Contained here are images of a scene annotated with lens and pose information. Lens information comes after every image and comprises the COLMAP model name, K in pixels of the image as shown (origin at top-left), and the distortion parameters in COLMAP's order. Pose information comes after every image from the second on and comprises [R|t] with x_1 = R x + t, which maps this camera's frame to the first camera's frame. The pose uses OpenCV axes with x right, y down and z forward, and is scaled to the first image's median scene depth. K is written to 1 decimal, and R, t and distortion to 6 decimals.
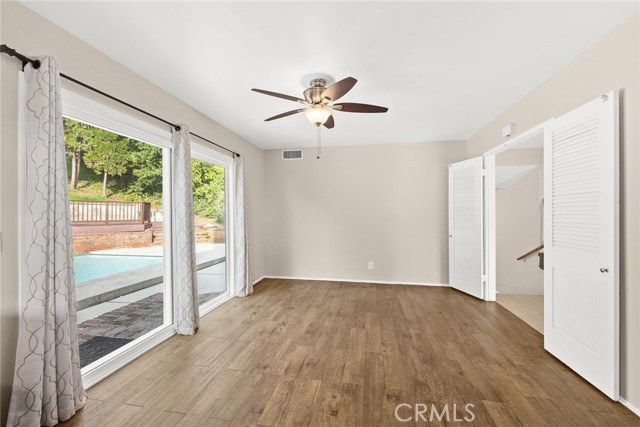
lens RADIAL K [[256.2, 0, 320.0], [0, 256.2, 213.5], [0, 0, 1]] dist [-0.000963, -0.000052]
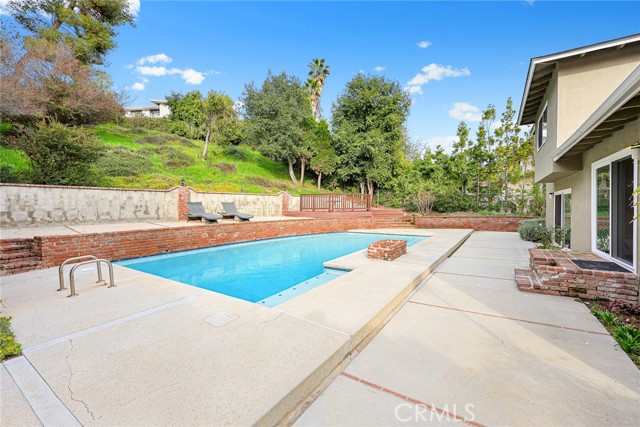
lens RADIAL K [[264.5, 0, 320.0], [0, 264.5, 213.5], [0, 0, 1]] dist [-0.000471, 0.000084]
pose [[0.917673, 0.010590, -0.397194, -0.319572], [0.001594, 0.999539, 0.030331, 0.009035], [0.397332, -0.028467, 0.917233, -0.274906]]
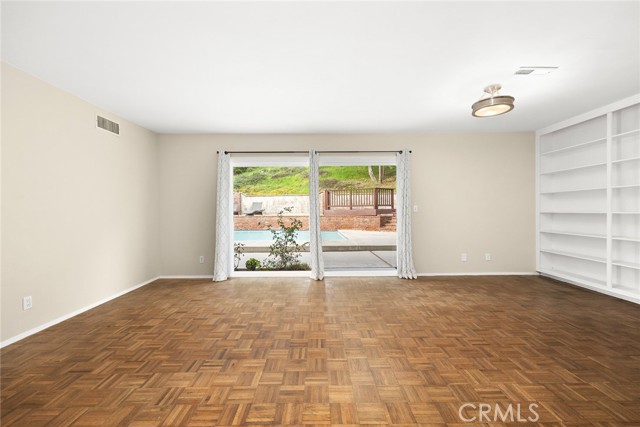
lens RADIAL K [[264.5, 0, 320.0], [0, 264.5, 213.5], [0, 0, 1]] dist [-0.000471, 0.000084]
pose [[0.197396, 0.010513, -0.980267, 0.274529], [0.007342, 0.999899, 0.012202, 0.035777], [0.980296, -0.009605, 0.197299, 0.453401]]
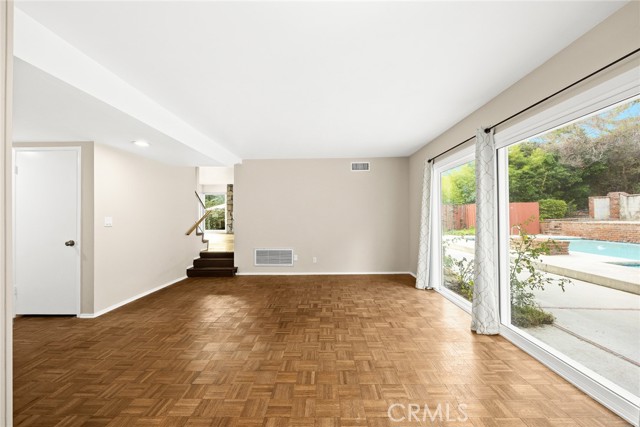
lens RADIAL K [[256.2, 0, 320.0], [0, 256.2, 213.5], [0, 0, 1]] dist [-0.000963, -0.000052]
pose [[-0.986110, 0.006513, -0.165968, 0.122492], [0.008100, 0.999928, -0.008891, 0.028972], [0.165898, -0.010111, -0.986091, 0.678396]]
